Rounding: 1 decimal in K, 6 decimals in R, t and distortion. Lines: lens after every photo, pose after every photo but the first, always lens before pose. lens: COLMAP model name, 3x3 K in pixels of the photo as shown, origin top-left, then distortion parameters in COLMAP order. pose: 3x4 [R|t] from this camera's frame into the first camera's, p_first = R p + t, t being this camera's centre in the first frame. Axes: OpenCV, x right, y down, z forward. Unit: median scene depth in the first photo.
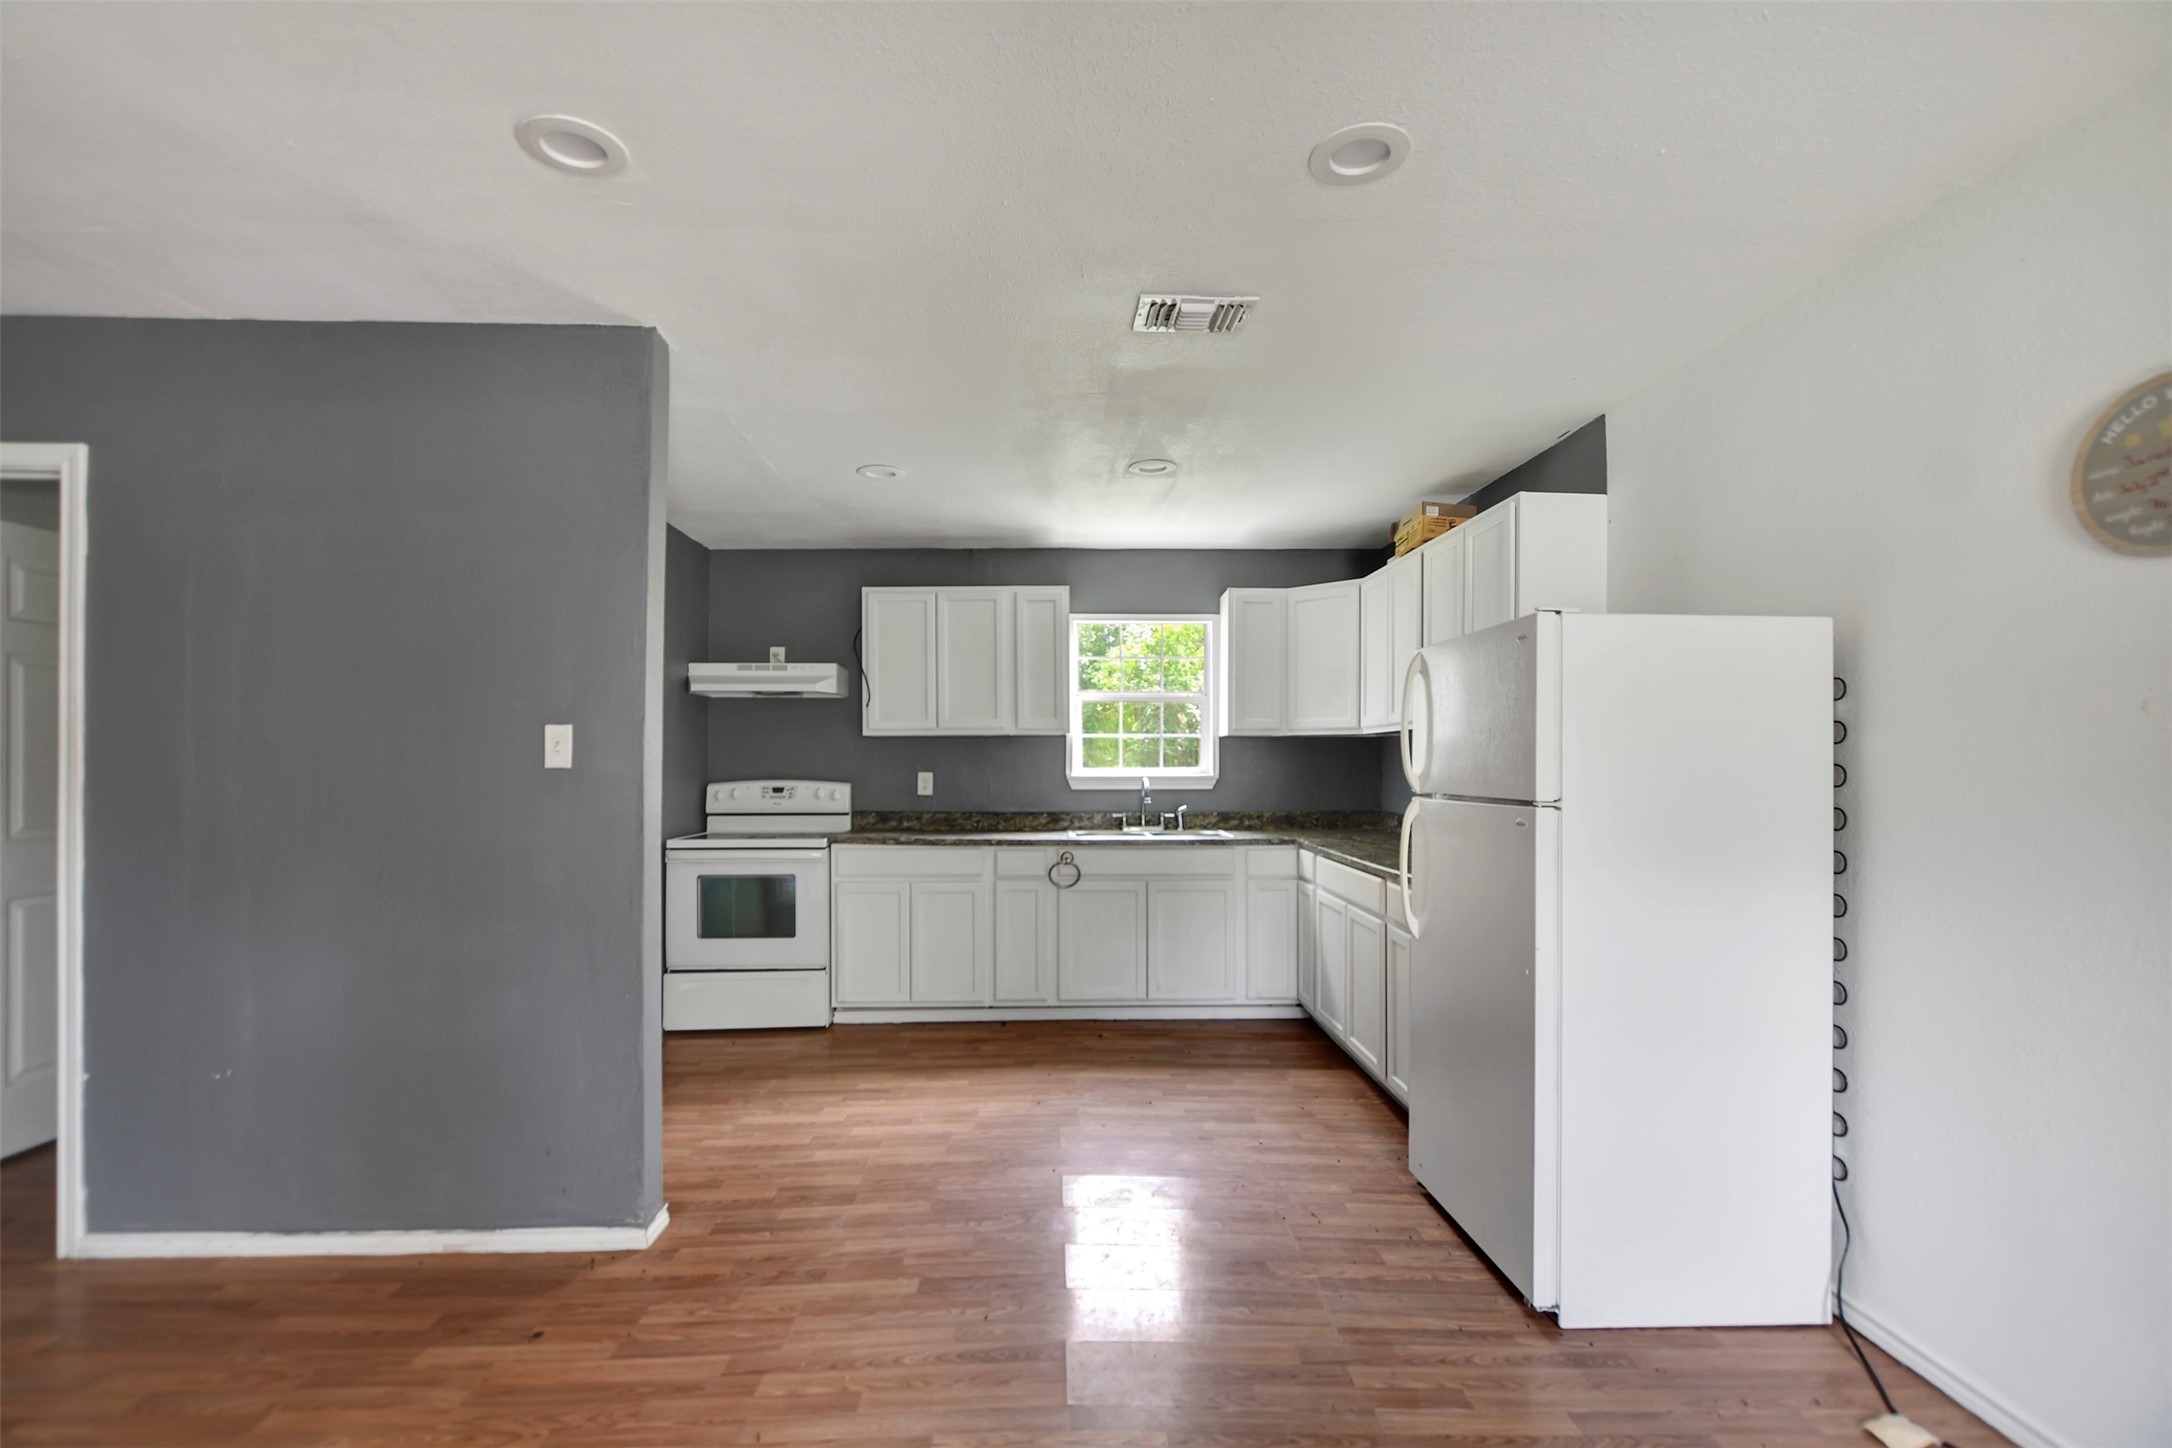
lens RADIAL K [[964.1, 0, 1081.5], [0, 964.1, 749.2], [0, 0, 1]] dist [-0.005946, 0.000095]
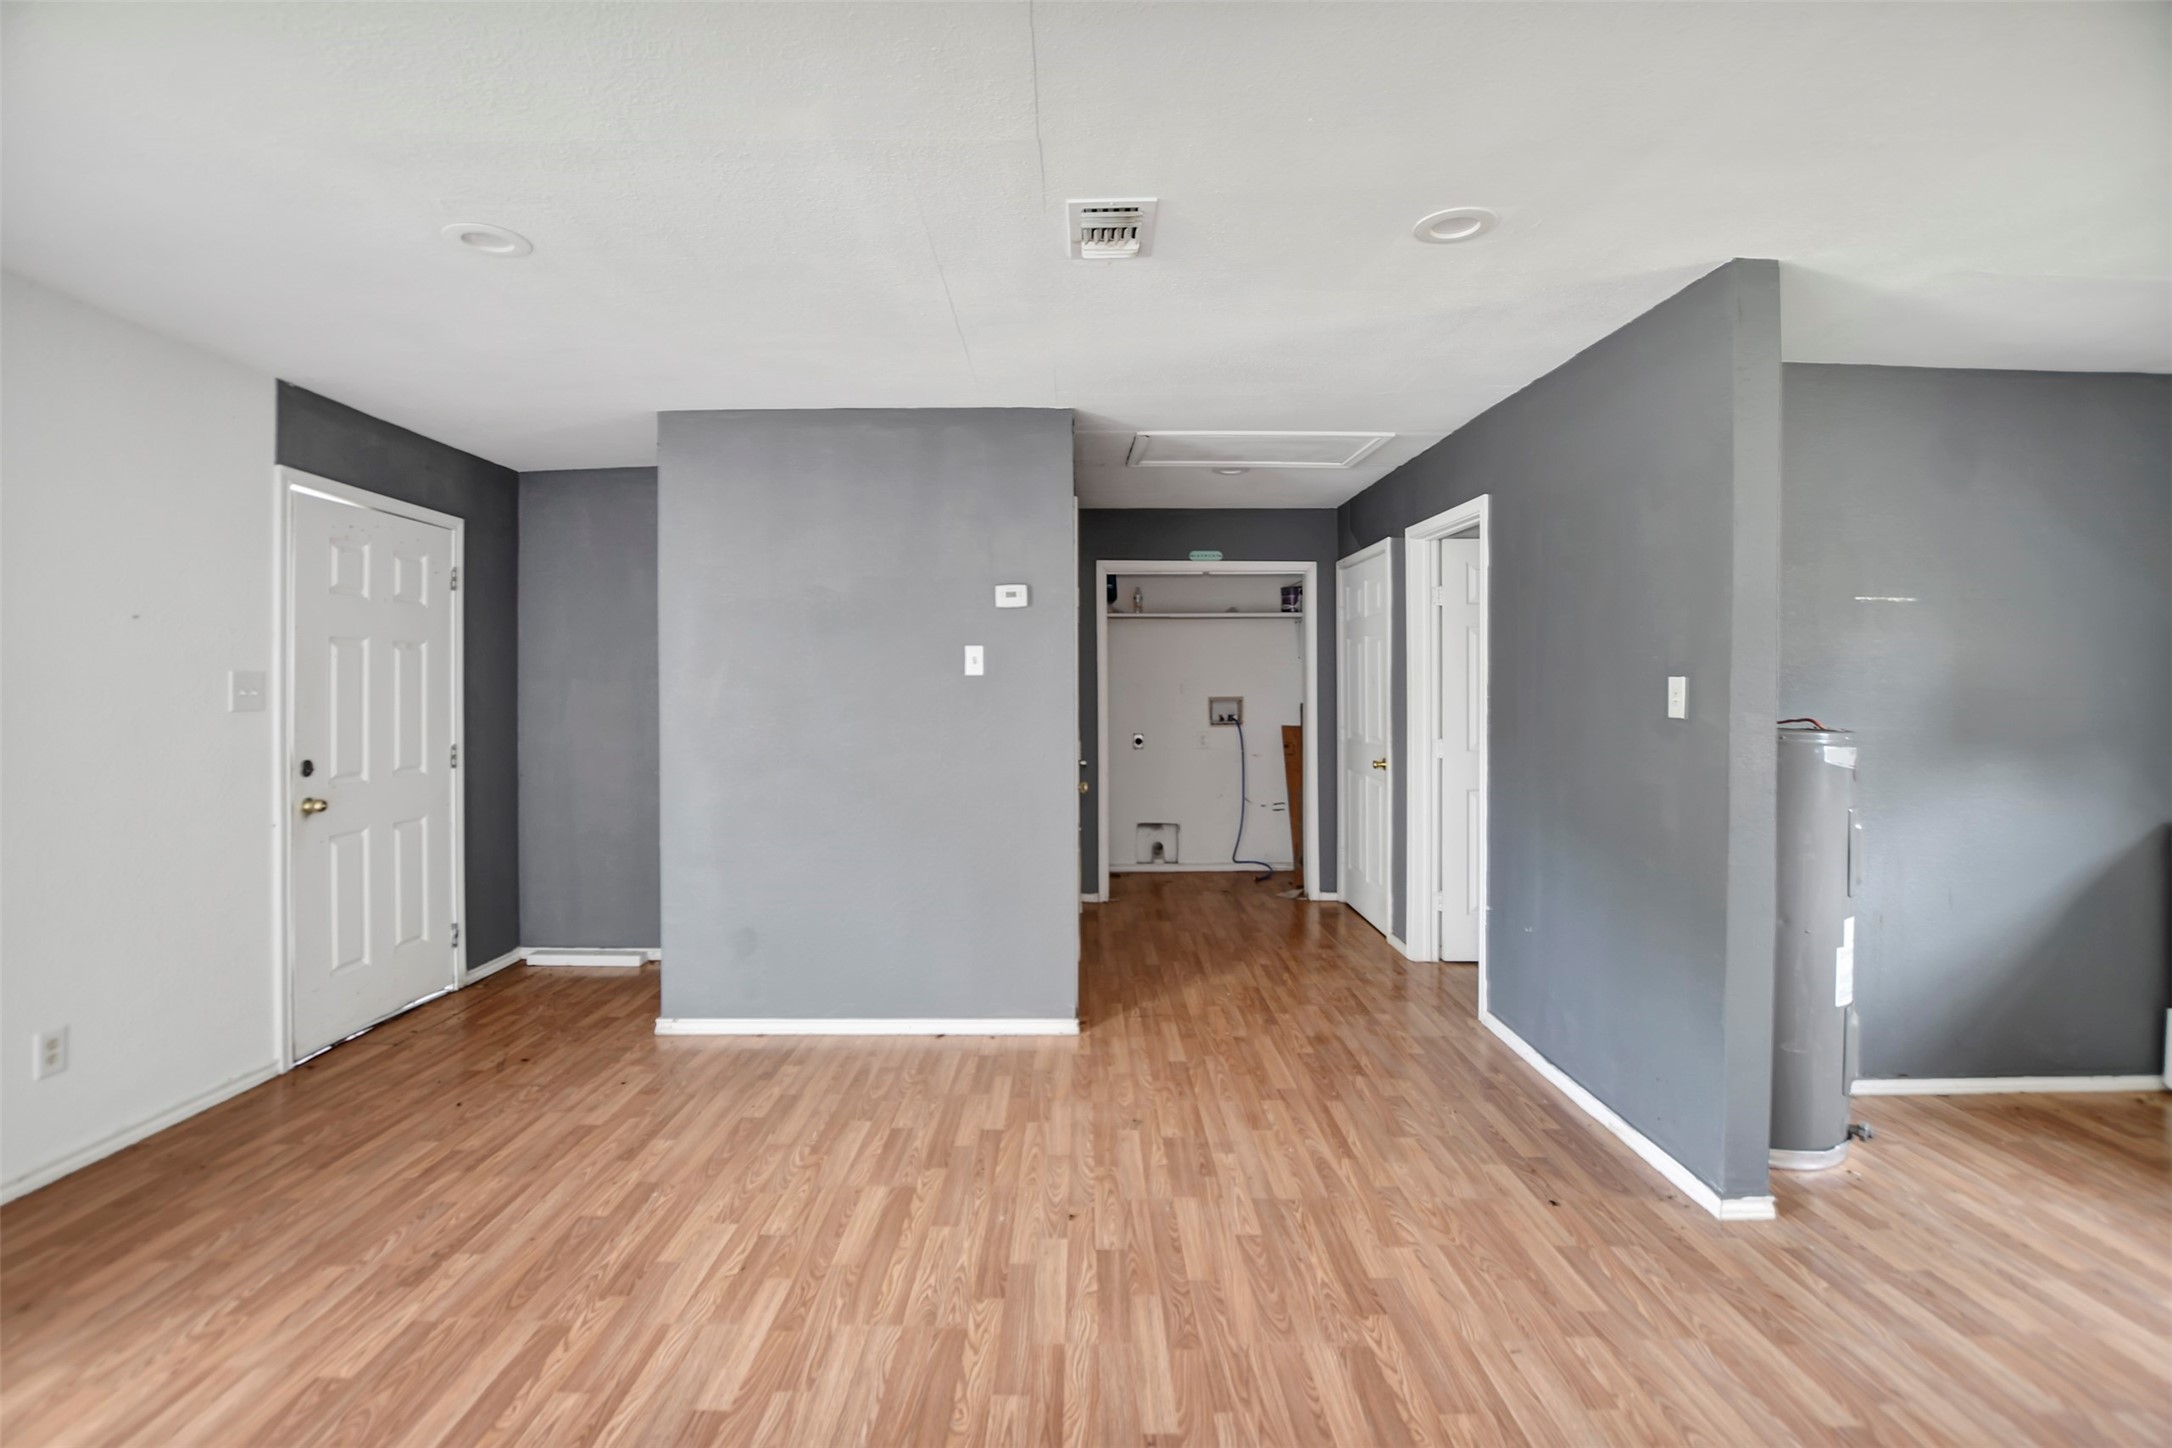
lens RADIAL K [[1002.8, 0, 1084.9], [0, 1002.8, 676.2], [0, 0, 1]] dist [-0.026651, 0.000598]
pose [[-0.026727, -0.002837, -0.999639, 0.295501], [0.005687, 0.999979, -0.002990, -0.013748], [0.999627, -0.005765, -0.026710, 0.210806]]
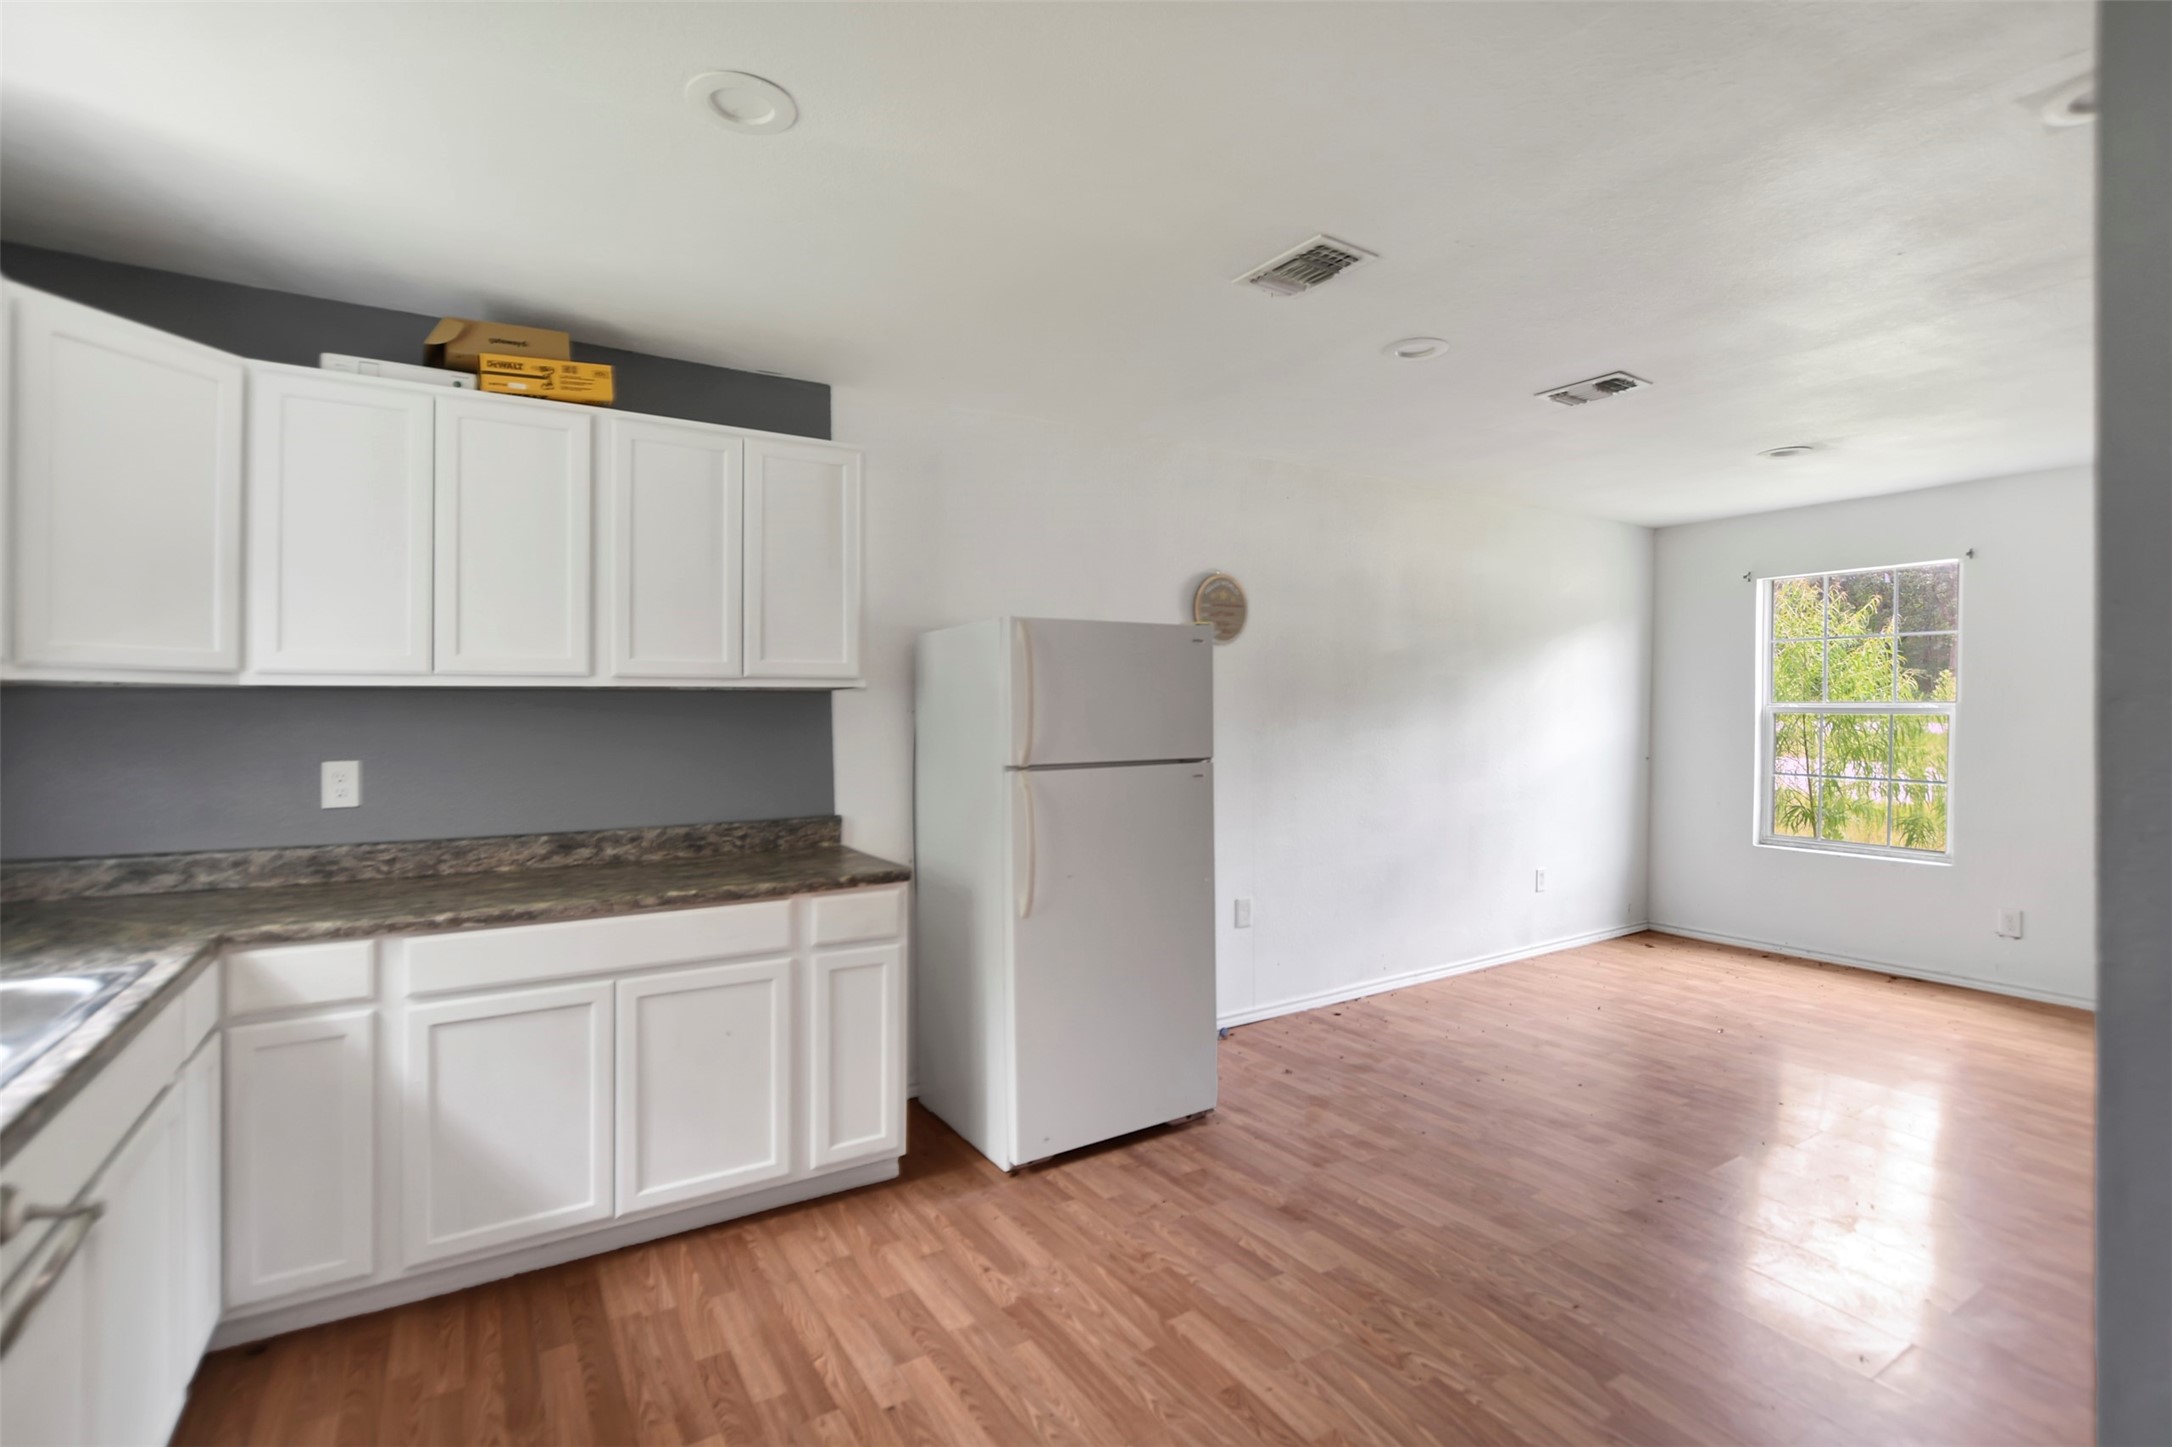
lens RADIAL K [[996.8, 0, 1068.8], [0, 996.8, 694.7], [0, 0, 1]] dist [-0.002187, 0.000043]
pose [[-0.490127, 0.011326, 0.871577, -0.338955], [-0.007722, 0.999820, -0.017335, -0.005851], [-0.871617, -0.015226, -0.489952, 0.900136]]
